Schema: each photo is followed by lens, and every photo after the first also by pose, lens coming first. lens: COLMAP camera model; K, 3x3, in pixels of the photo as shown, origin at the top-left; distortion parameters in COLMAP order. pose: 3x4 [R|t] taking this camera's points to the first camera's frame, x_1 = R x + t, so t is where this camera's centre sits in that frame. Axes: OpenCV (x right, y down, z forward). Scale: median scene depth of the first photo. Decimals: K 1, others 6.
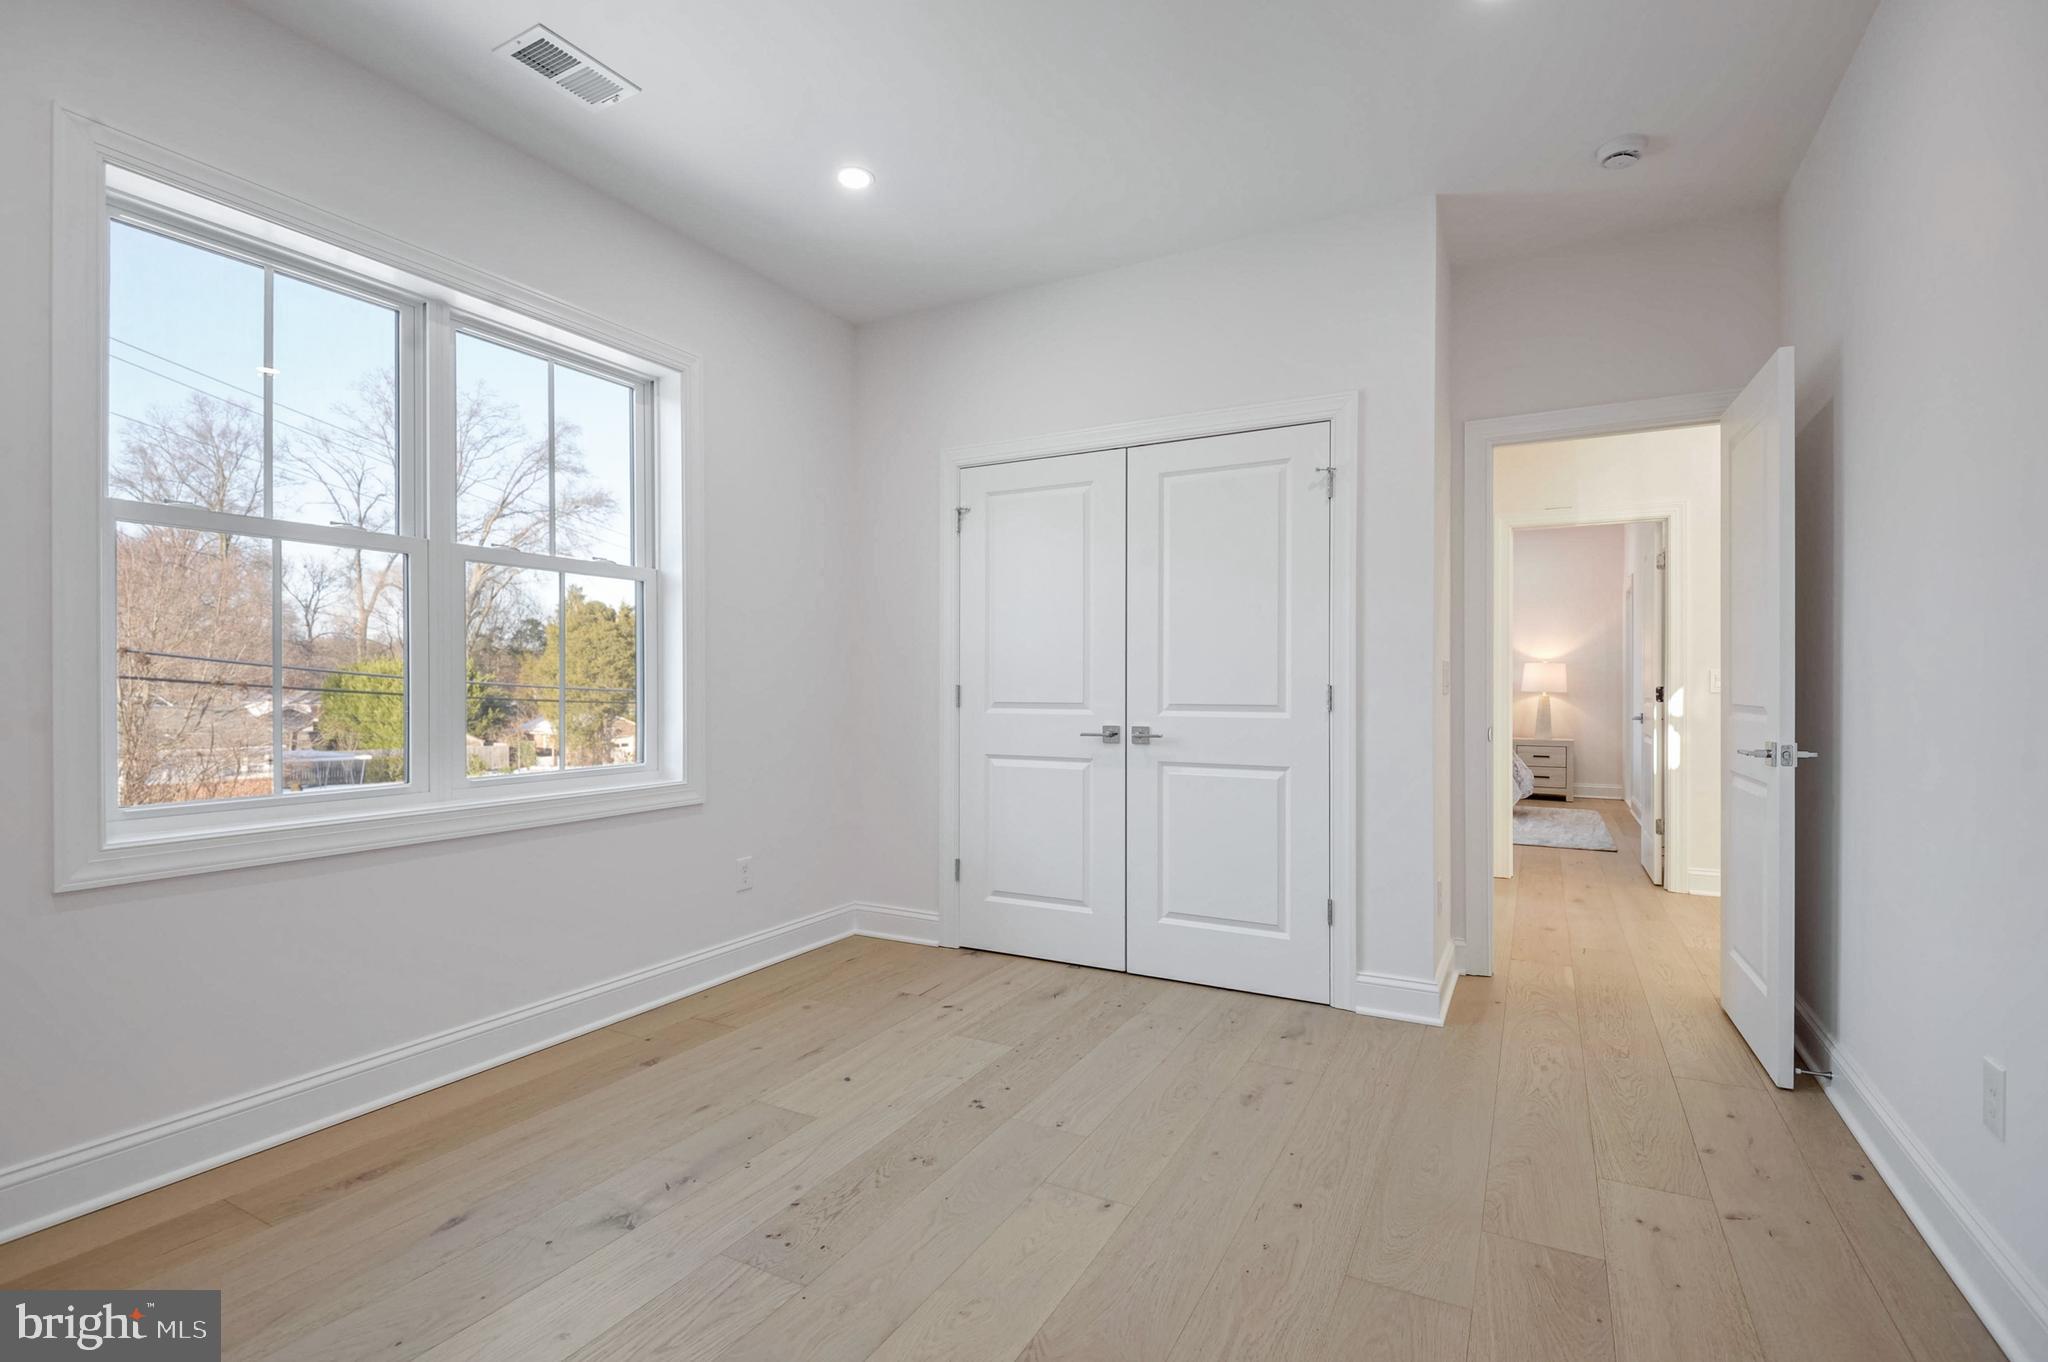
lens RADIAL K [[957.3, 0, 1028.6], [0, 957.3, 701.5], [0, 0, 1]] dist [0.023637, -0.019358]
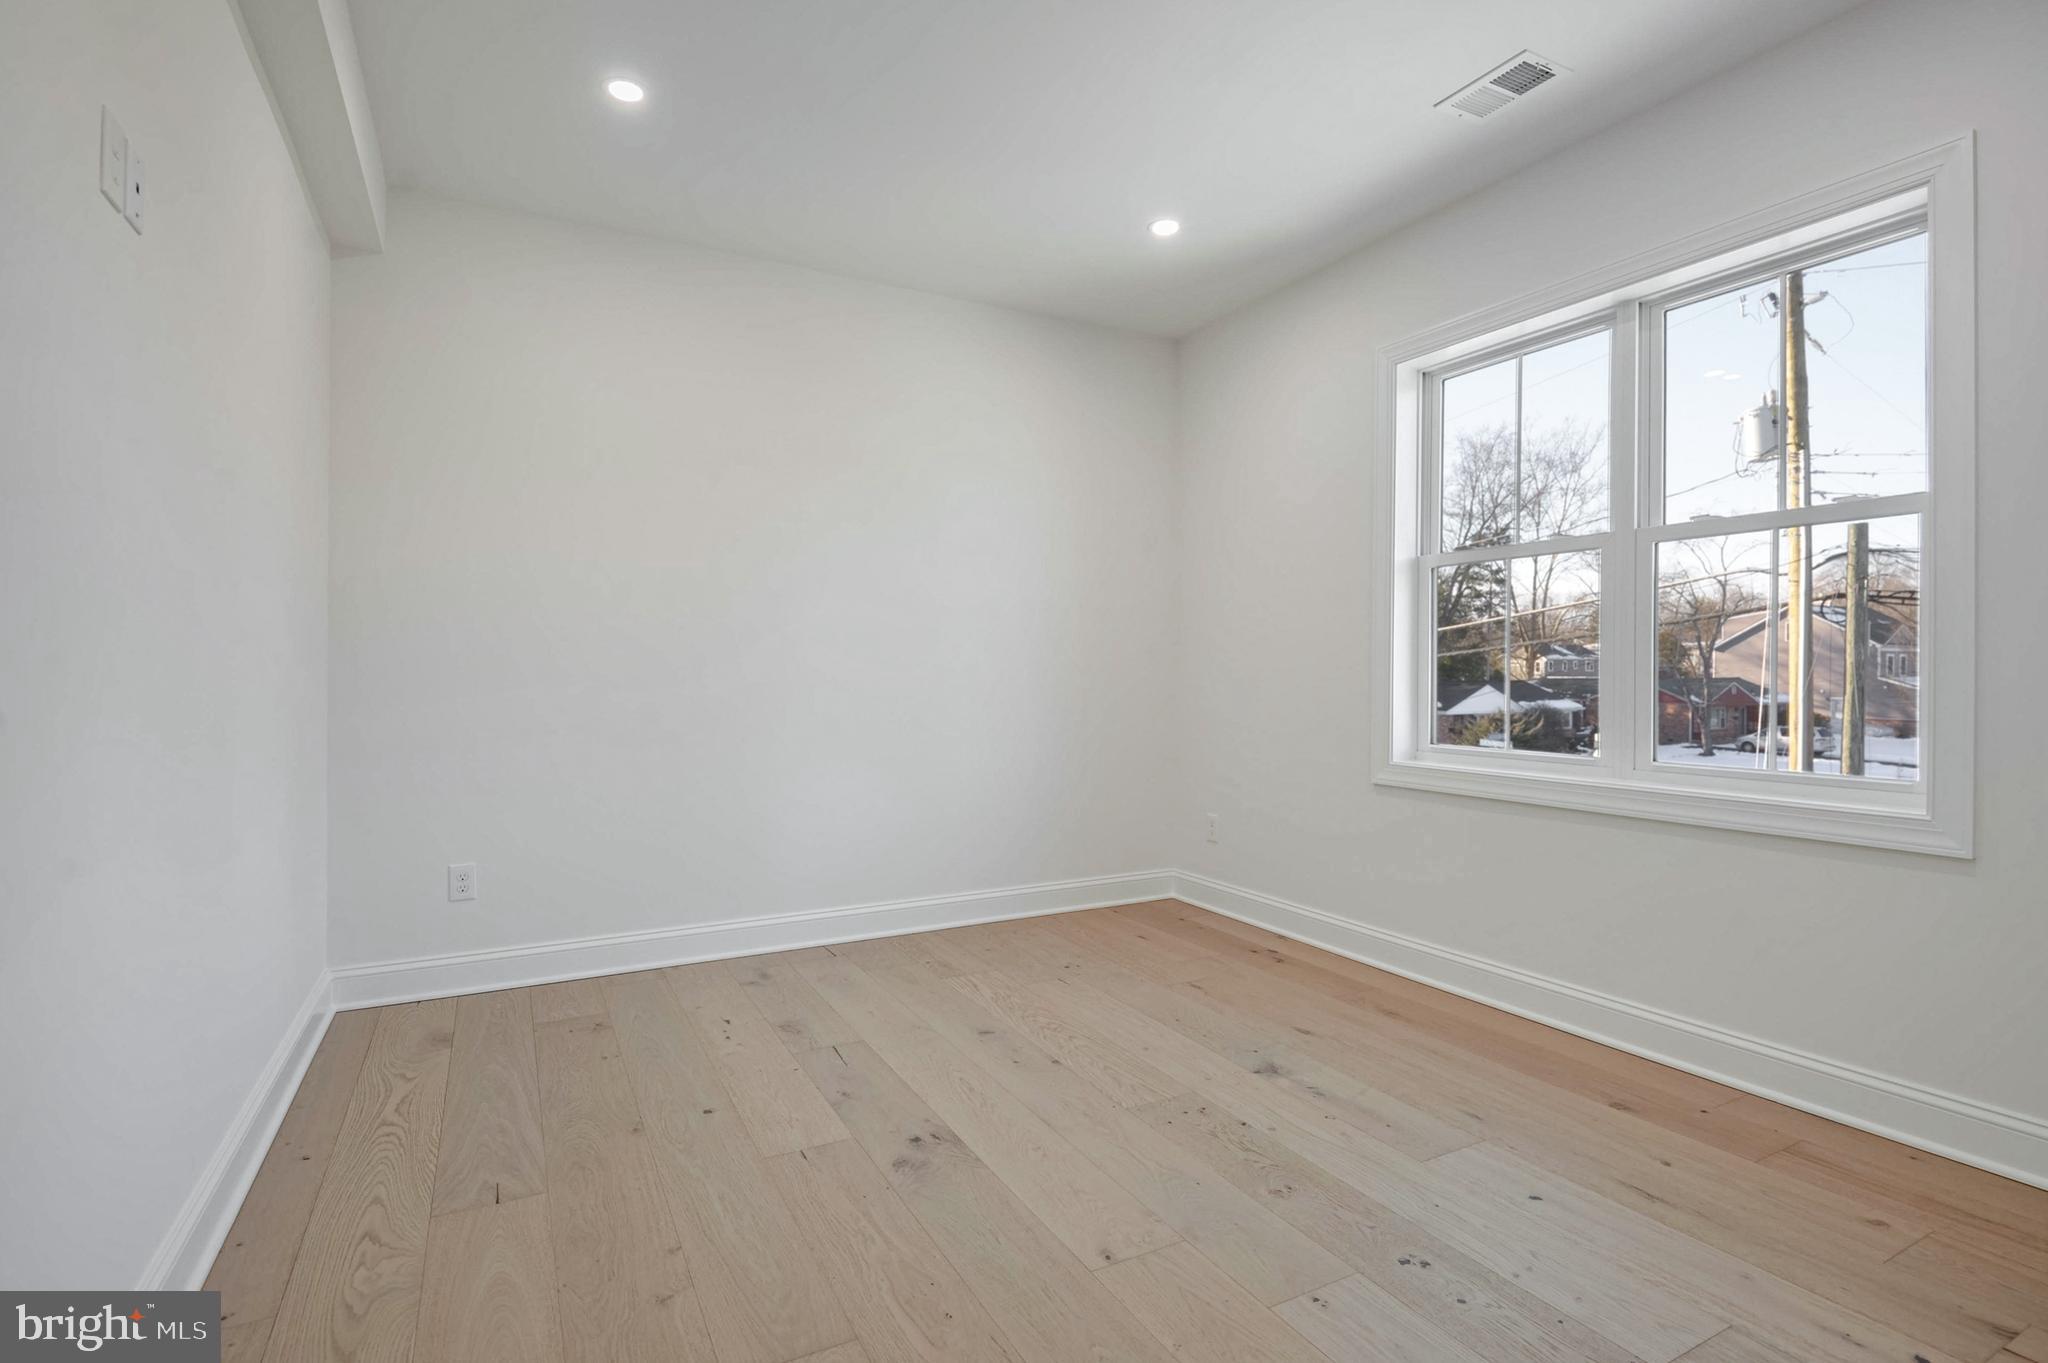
lens RADIAL K [[951.2, 0, 996.0], [0, 951.2, 680.3], [0, 0, 1]] dist [0.019690, -0.019201]
pose [[-0.568727, 0.008576, -0.822481, 0.782957], [-0.011866, 0.999756, 0.018630, -0.018514], [0.822441, 0.020355, -0.568487, 1.282234]]
